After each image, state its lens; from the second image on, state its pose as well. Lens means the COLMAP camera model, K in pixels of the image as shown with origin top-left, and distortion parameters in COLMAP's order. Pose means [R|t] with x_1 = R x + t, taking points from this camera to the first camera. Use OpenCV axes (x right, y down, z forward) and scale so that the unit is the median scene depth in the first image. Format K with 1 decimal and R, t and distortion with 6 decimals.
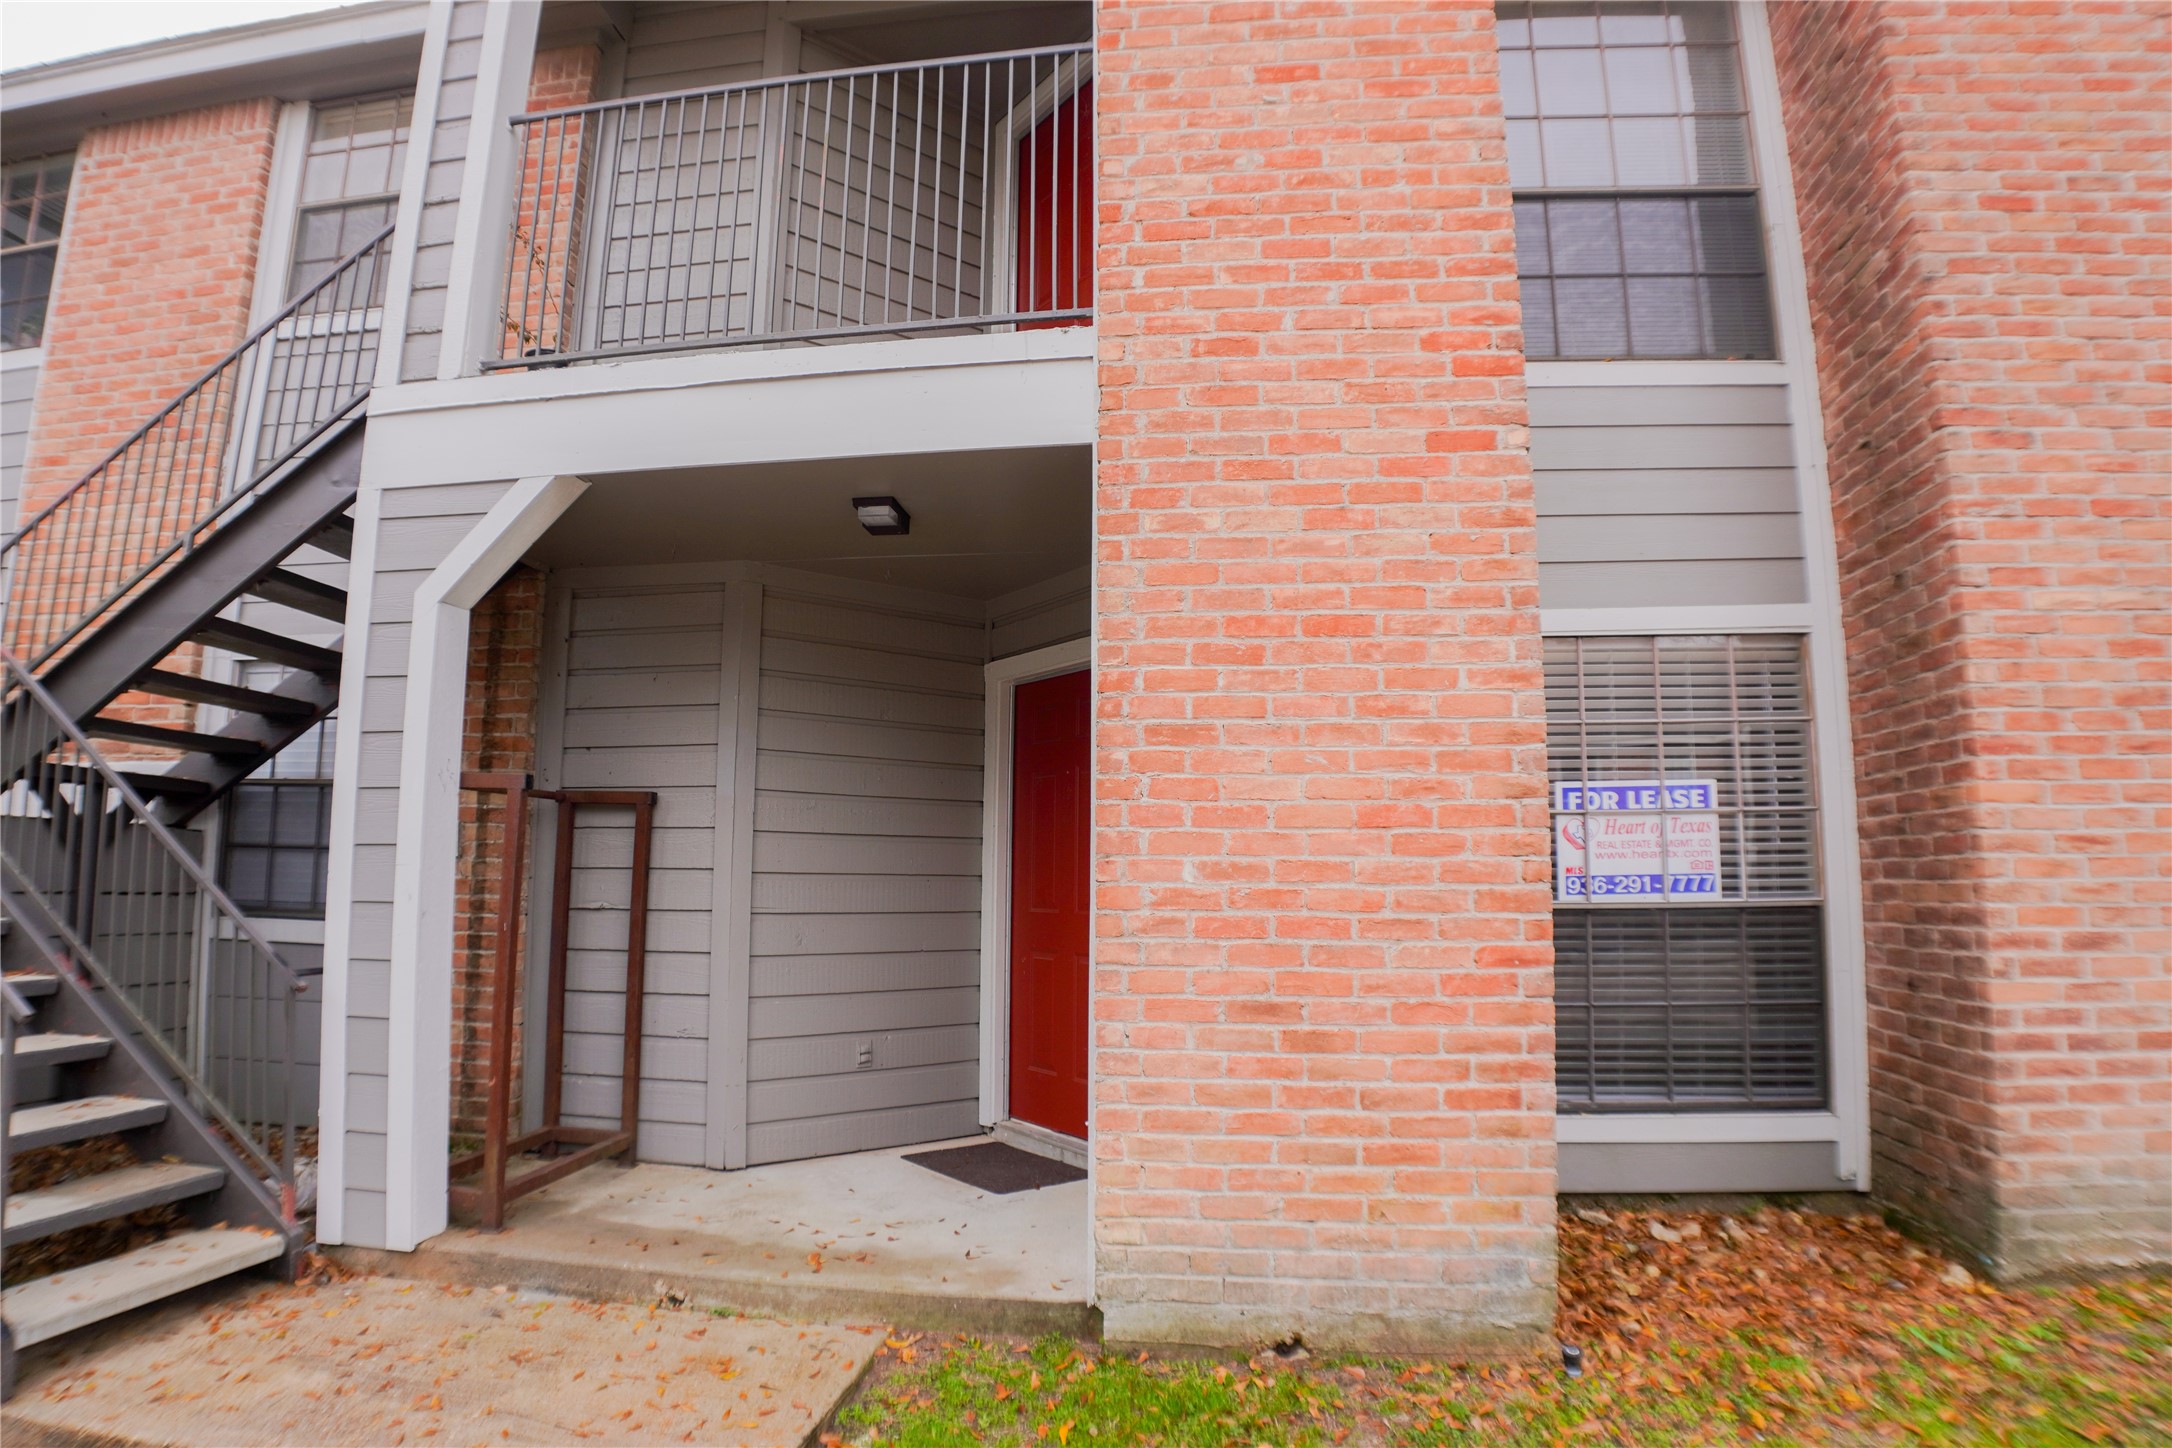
lens RADIAL K [[1205.8, 0, 1094.9], [0, 1205.8, 723.5], [0, 0, 1]] dist [-0.133621, 0.039133]
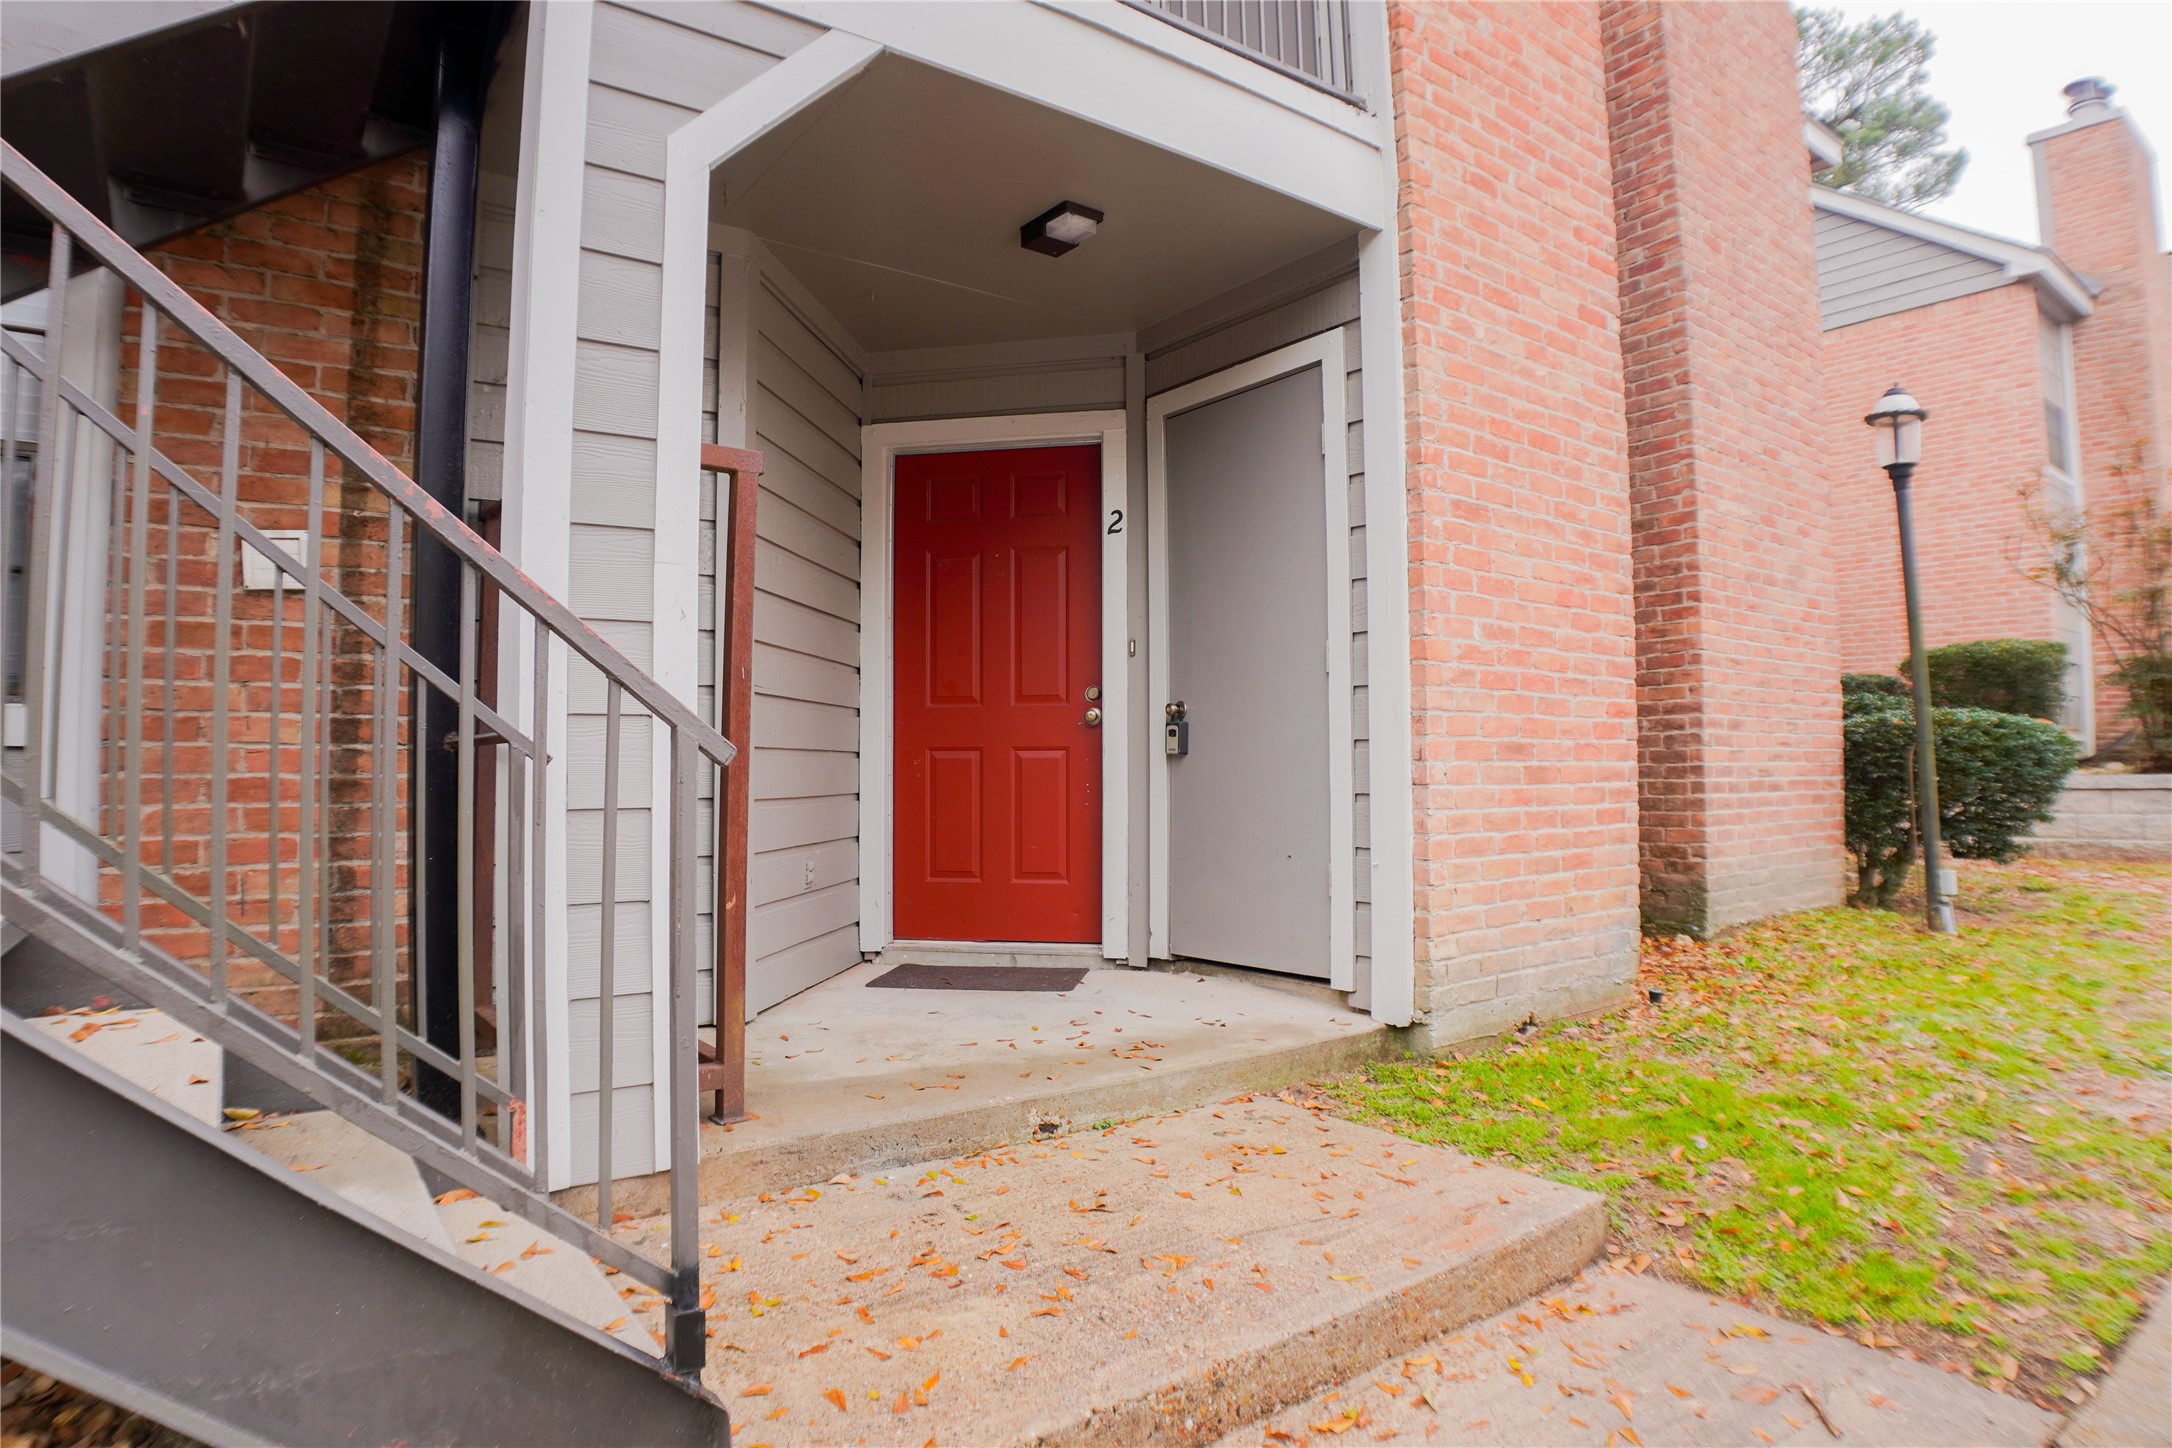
lens RADIAL K [[1256.5, 0, 1086.0], [0, 1256.5, 724.0], [0, 0, 1]] dist [-0.140457, 0.046122]
pose [[0.719782, 0.016416, 0.694006, -0.982658], [-0.076713, 0.995478, 0.056016, 0.169061], [-0.689949, -0.093559, 0.717787, 0.387348]]
